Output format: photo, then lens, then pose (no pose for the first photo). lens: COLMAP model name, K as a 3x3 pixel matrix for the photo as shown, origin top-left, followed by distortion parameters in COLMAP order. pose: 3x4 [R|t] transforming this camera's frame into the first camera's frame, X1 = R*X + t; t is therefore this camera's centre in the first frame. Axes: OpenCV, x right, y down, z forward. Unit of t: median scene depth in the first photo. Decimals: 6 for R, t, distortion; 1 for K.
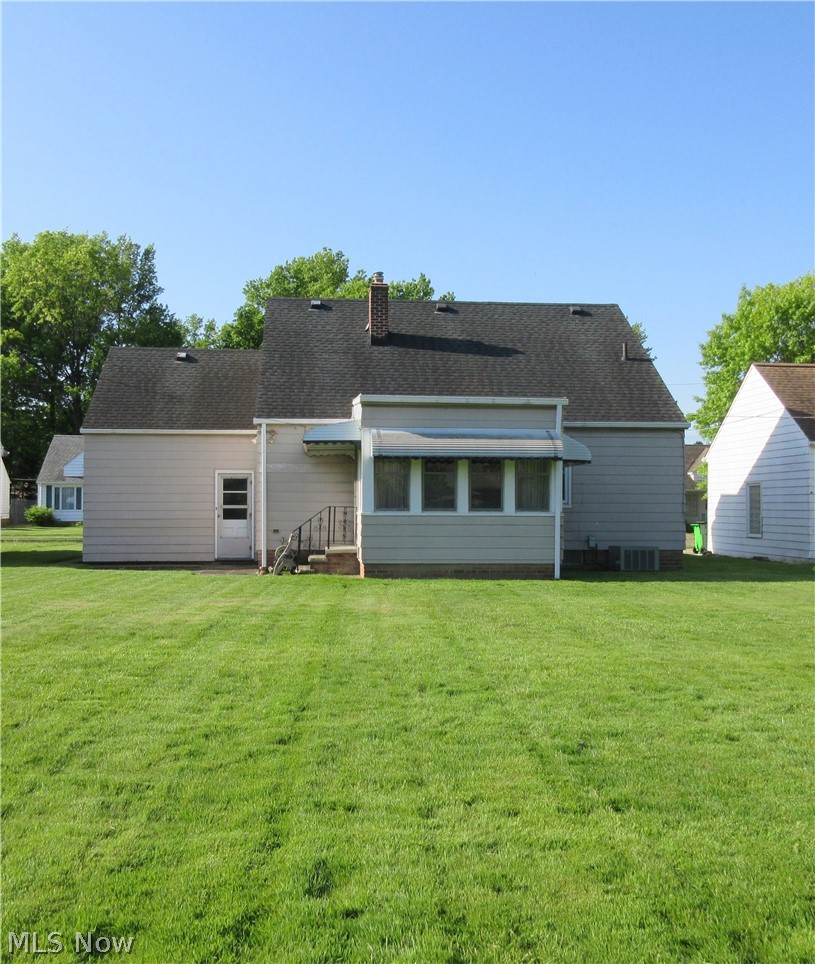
lens RADIAL K [[875.0, 0, 406.7], [0, 875.0, 485.6], [0, 0, 1]] dist [-0.026686, 0.051419]
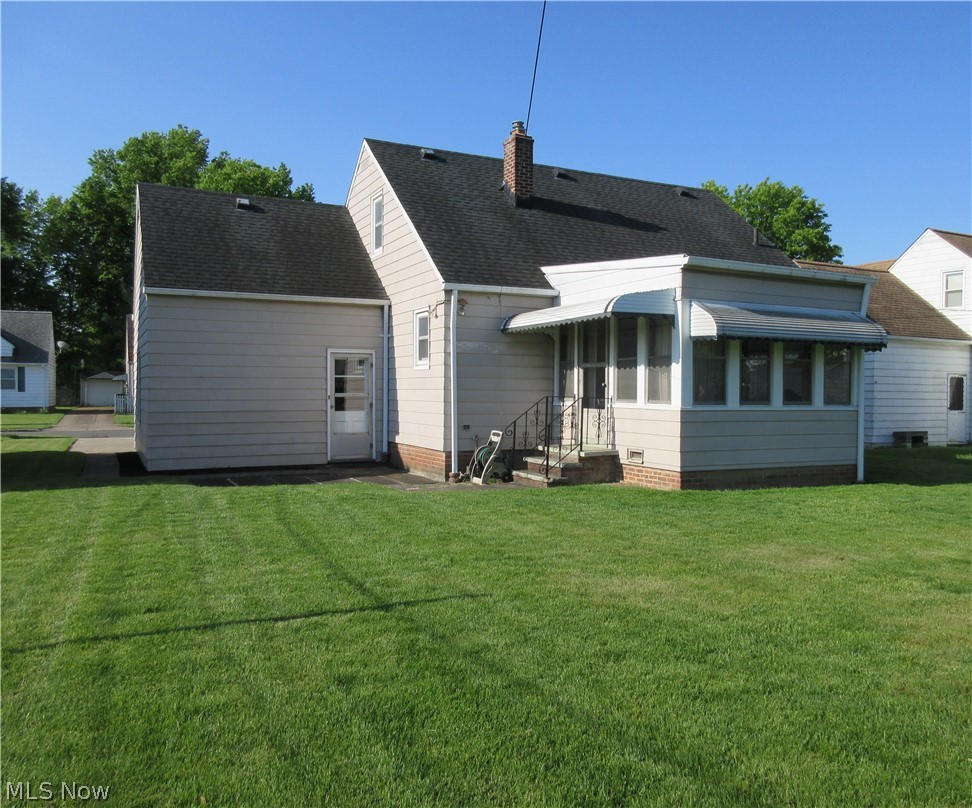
lens RADIAL K [[782.6, 0, 514.0], [0, 782.6, 398.3], [0, 0, 1]] dist [-0.002337, -0.010226]
pose [[0.937310, 0.002944, 0.348484, -0.308725], [-0.014353, 0.999442, 0.030163, 0.003299], [-0.348201, -0.033274, 0.936829, 0.280711]]
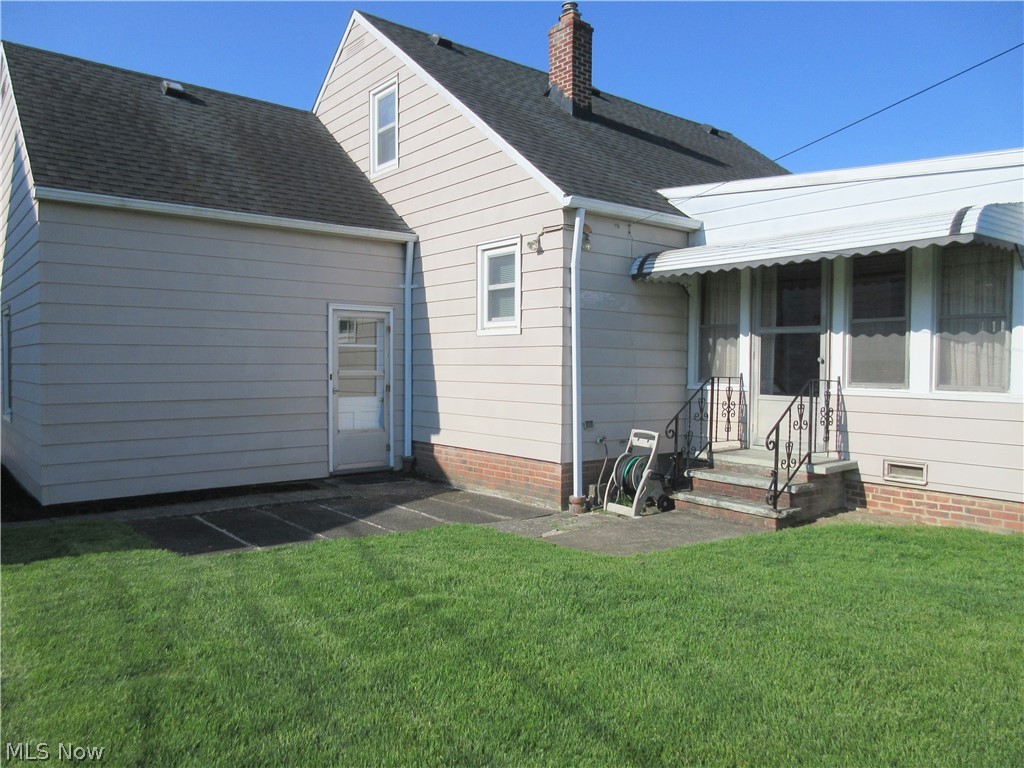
lens RADIAL K [[753.9, 0, 510.8], [0, 753.9, 378.2], [0, 0, 1]] dist [-0.007046, 0.010085]
pose [[0.856001, -0.000847, 0.516974, -0.360478], [-0.020815, 0.999131, 0.036102, 0.008554], [-0.516555, -0.041664, 0.855240, 0.562098]]
